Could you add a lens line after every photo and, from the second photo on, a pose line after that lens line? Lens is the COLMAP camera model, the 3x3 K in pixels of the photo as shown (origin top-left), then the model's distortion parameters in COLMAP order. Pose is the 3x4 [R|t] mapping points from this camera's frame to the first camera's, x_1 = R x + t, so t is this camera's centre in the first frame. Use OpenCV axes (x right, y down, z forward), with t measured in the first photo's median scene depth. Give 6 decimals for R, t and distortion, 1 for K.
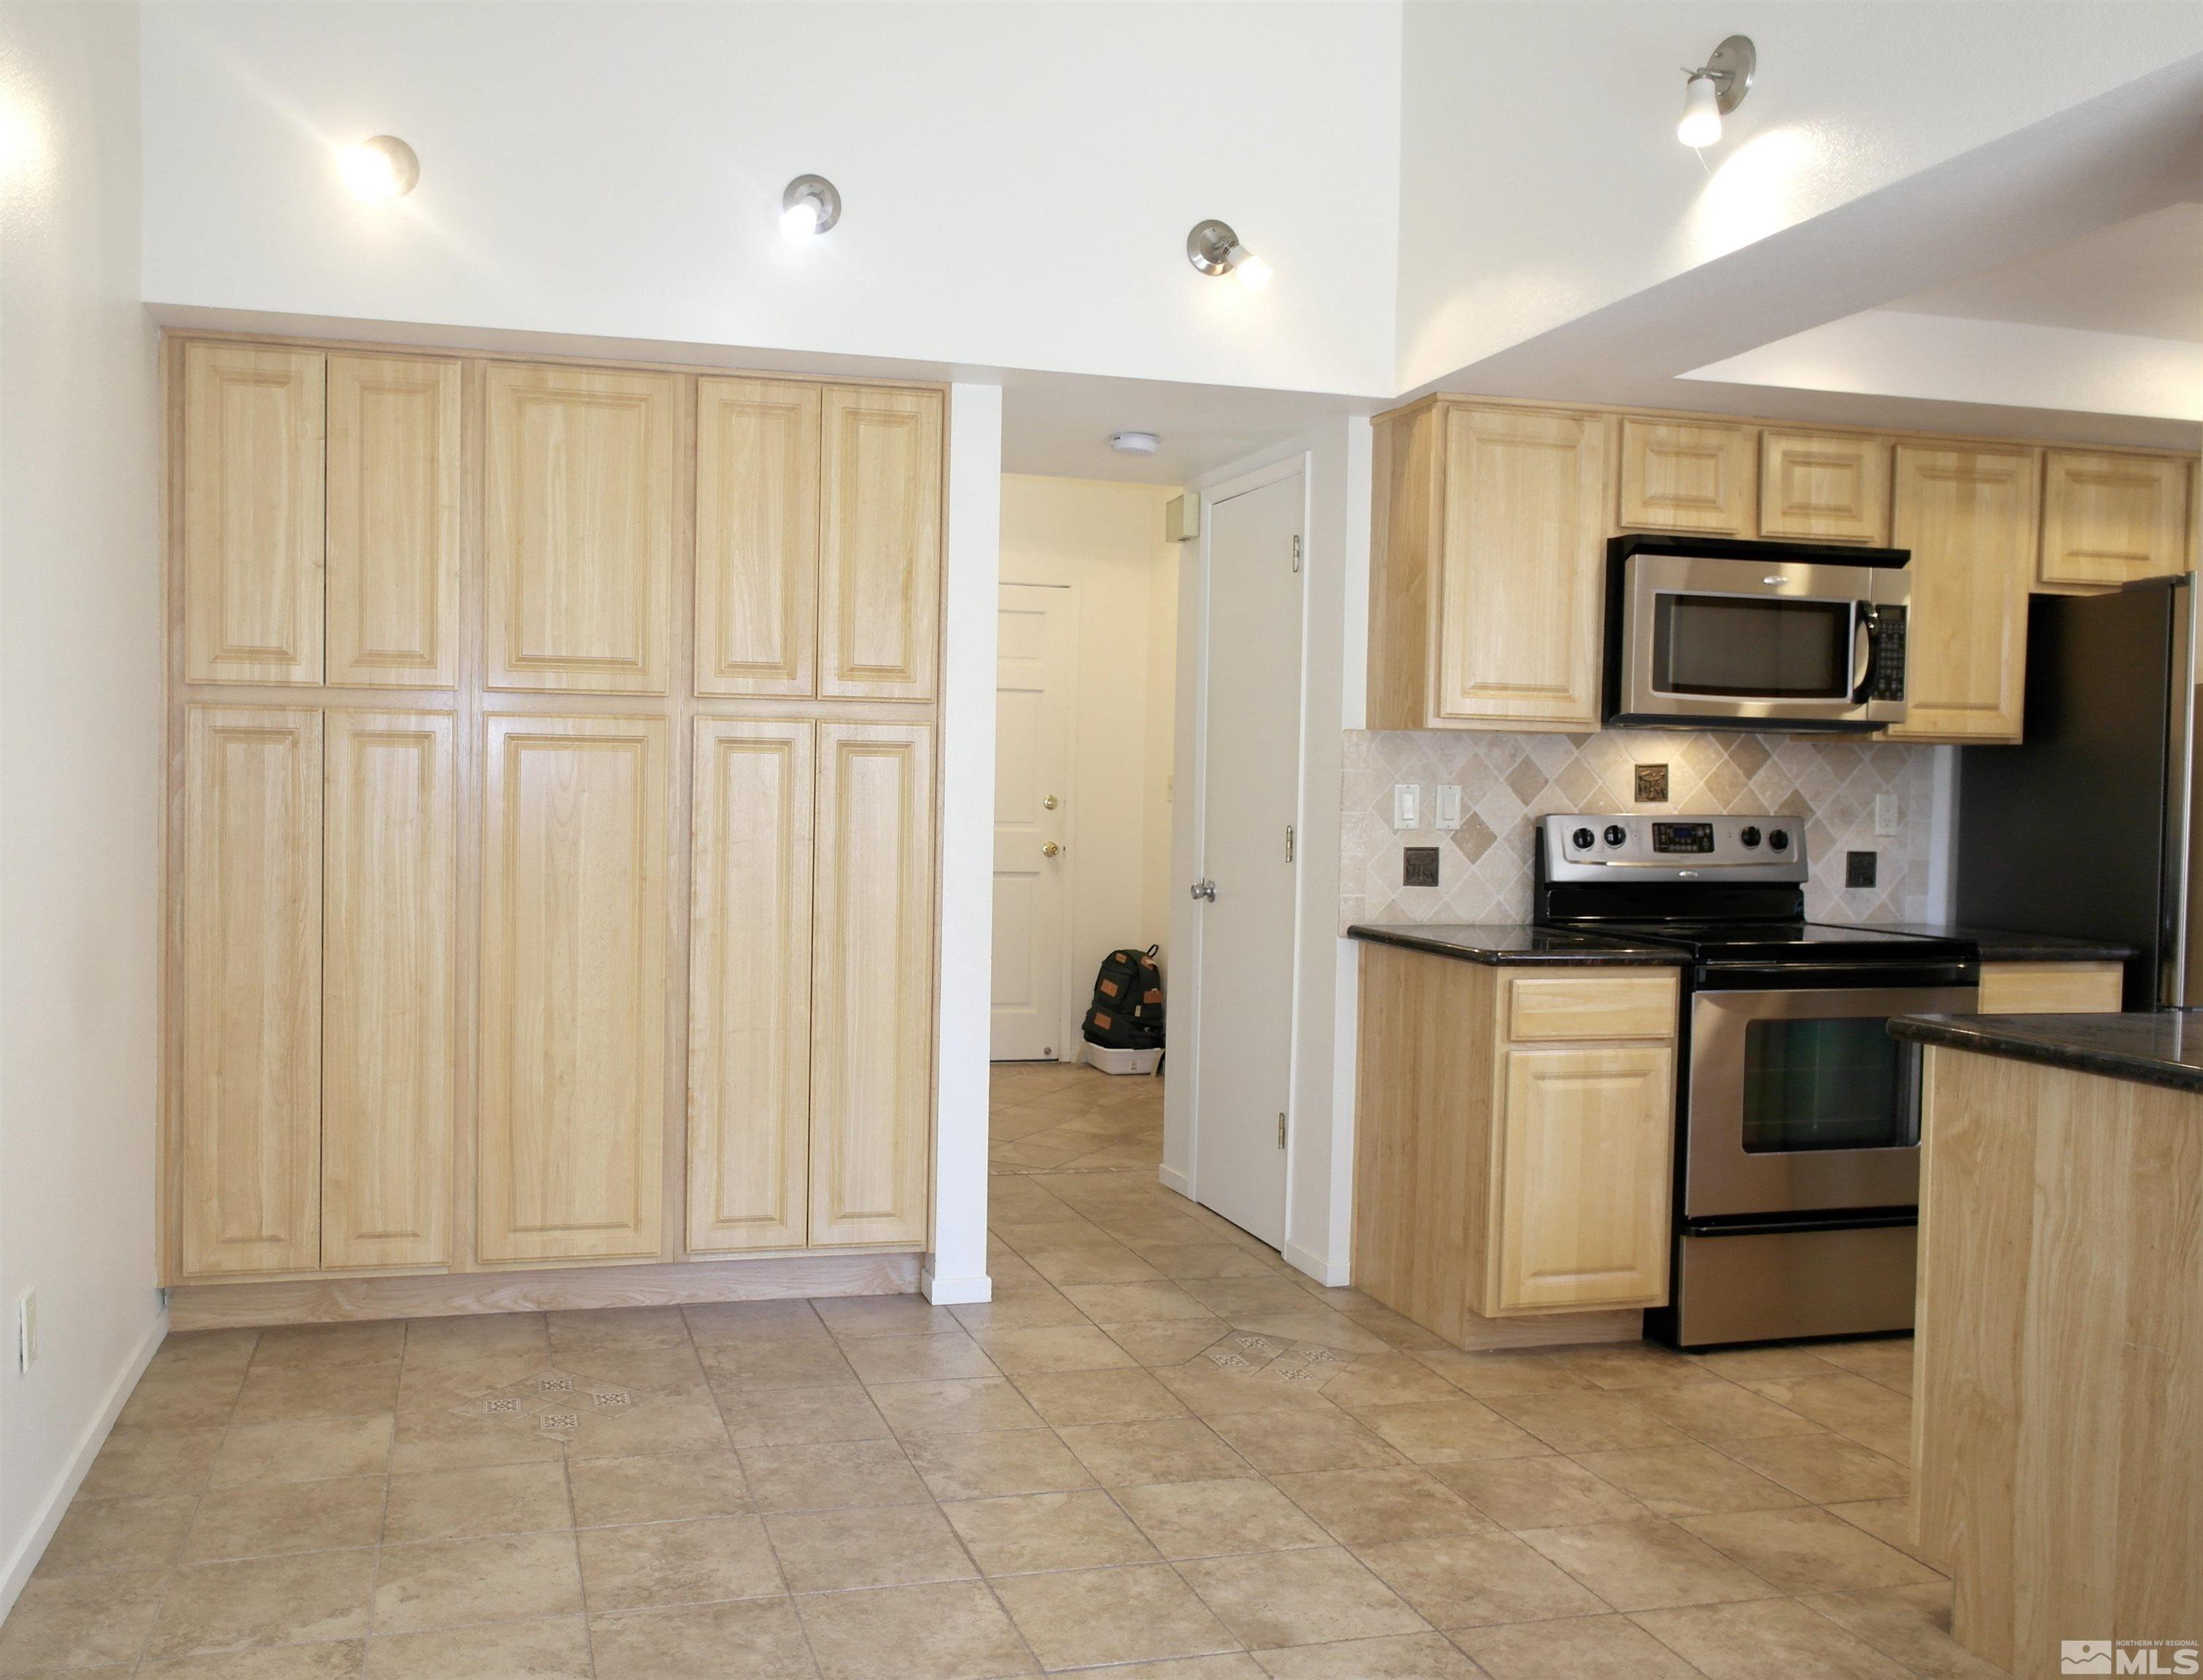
lens RADIAL K [[1805.3, 0, 1095.2], [0, 1805.3, 839.7], [0, 0, 1]] dist [0.059710, -0.002838]
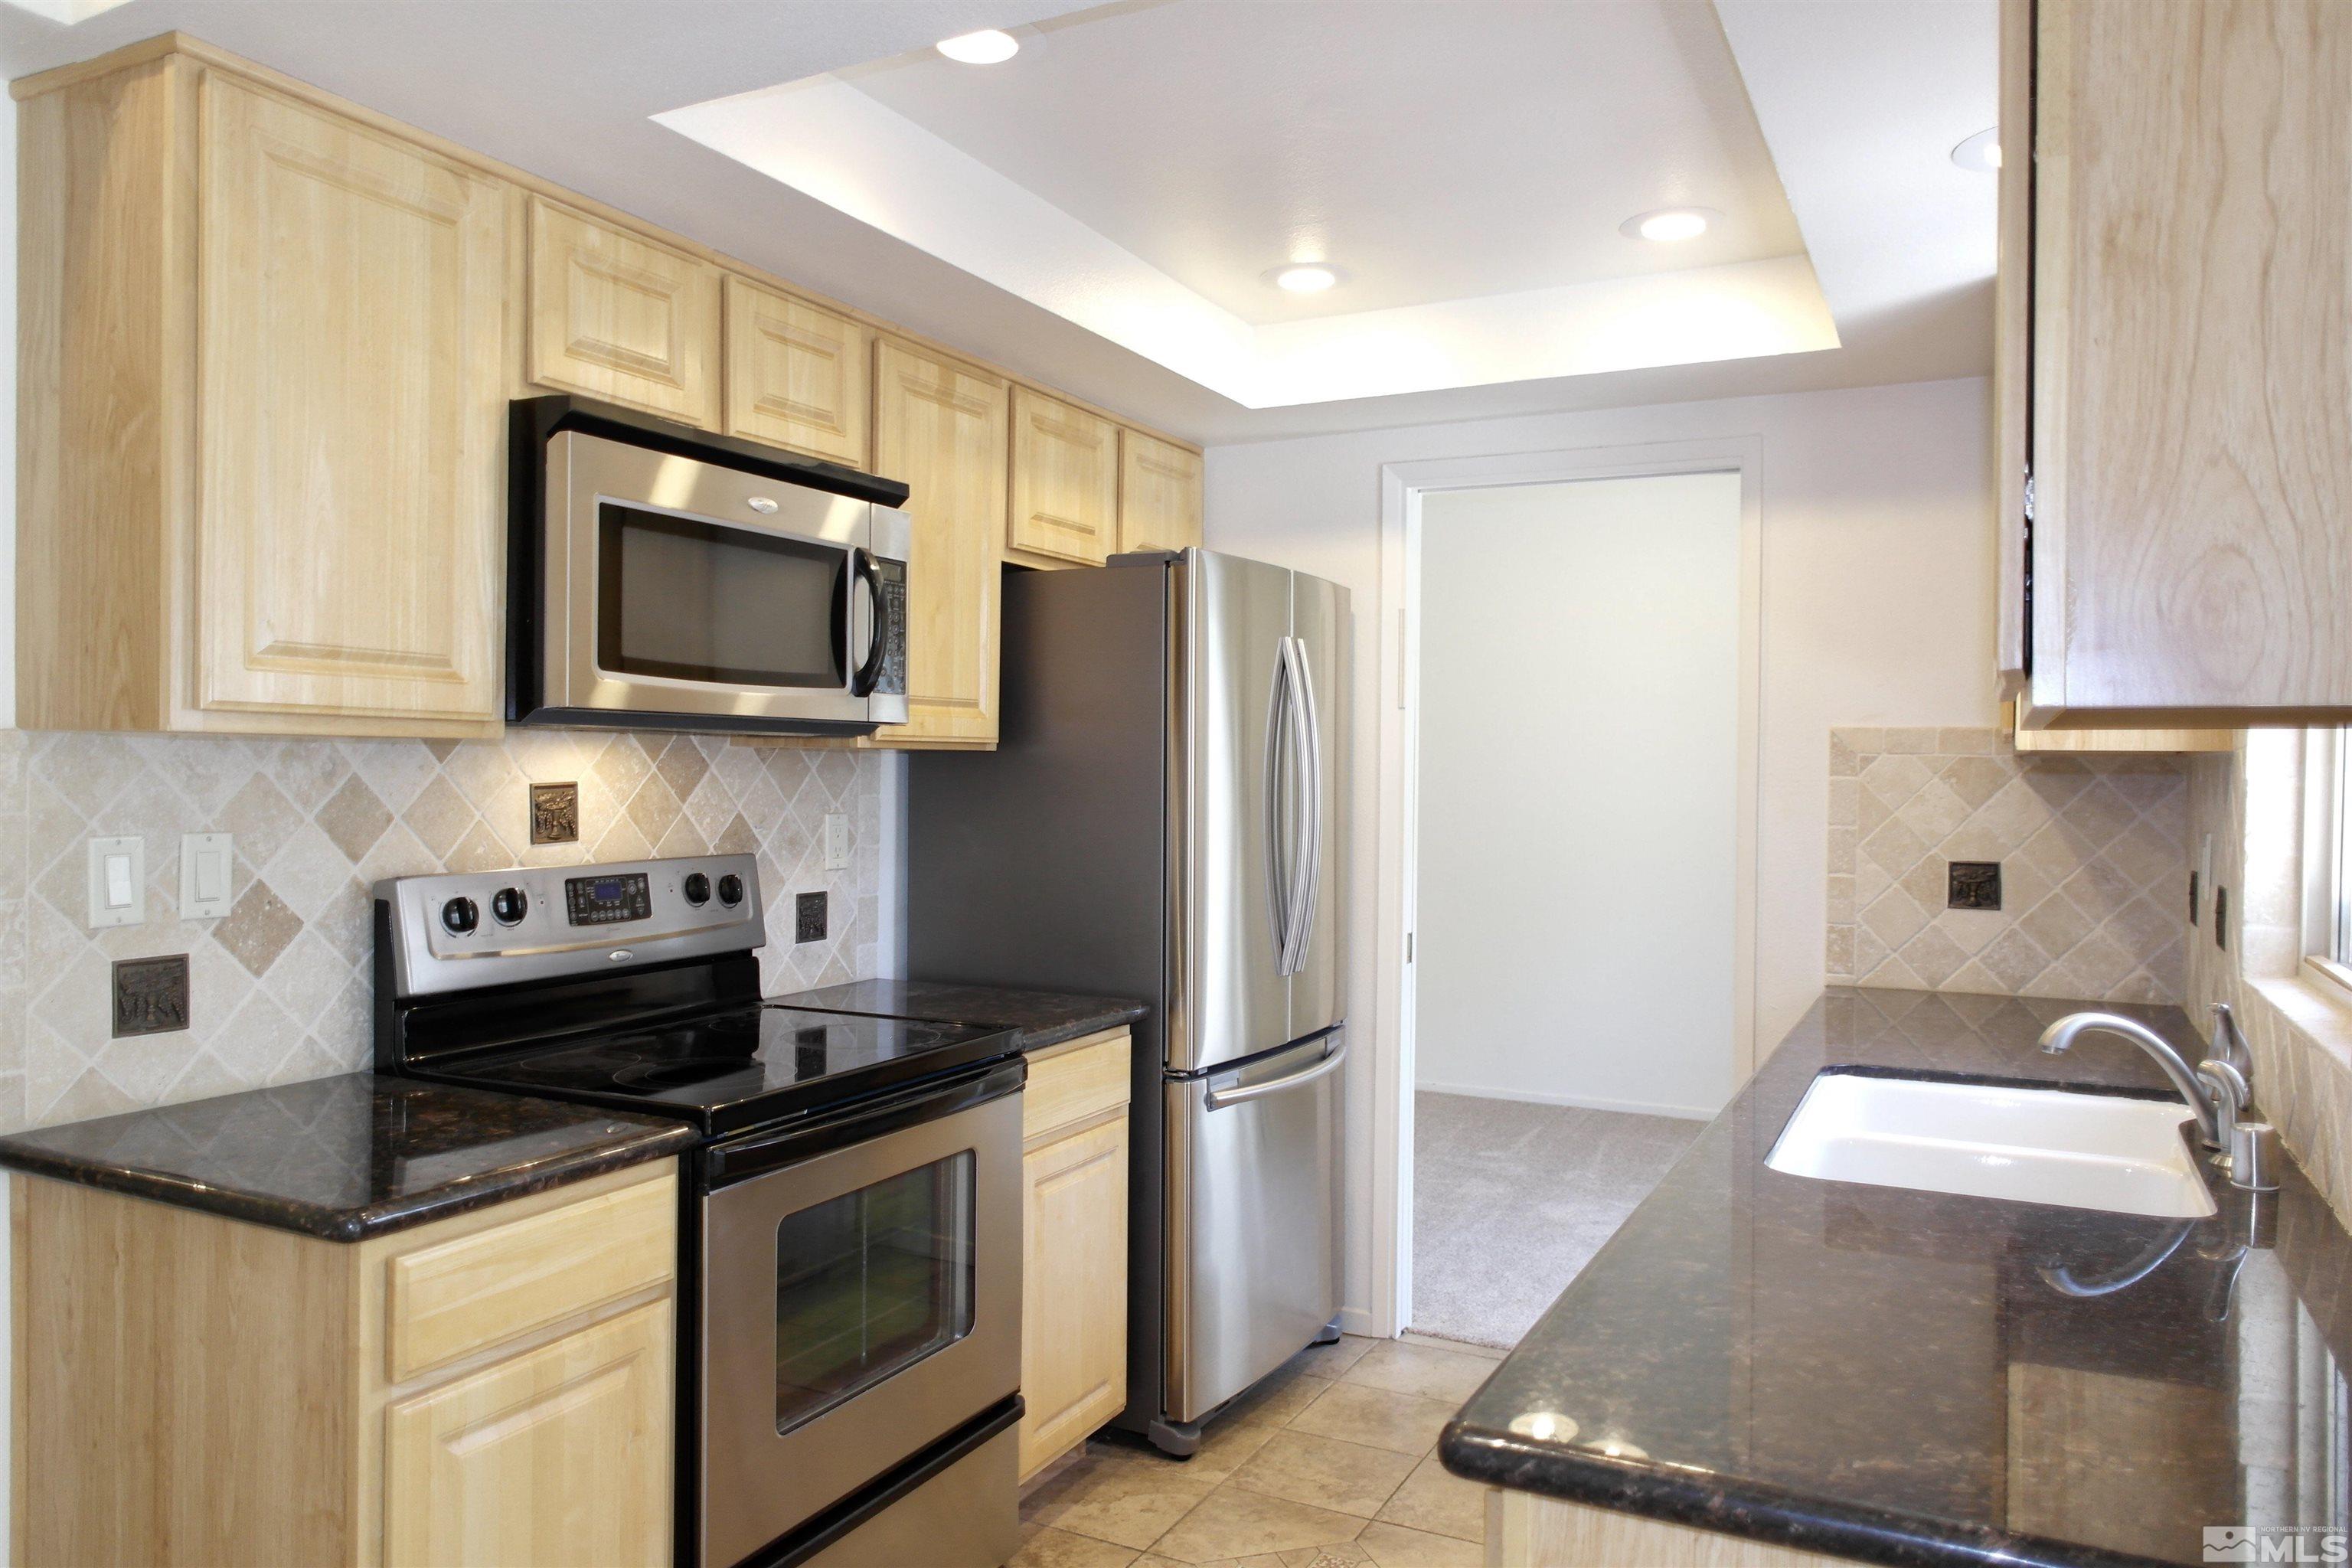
lens RADIAL K [[1614.1, 0, 1120.7], [0, 1614.1, 787.2], [0, 0, 1]] dist [-0.008992, 0.005236]
pose [[0.727651, -0.019442, 0.685672, 0.068196], [0.023720, 0.999714, 0.003174, -0.038976], [-0.685538, 0.013955, 0.727903, 0.476243]]
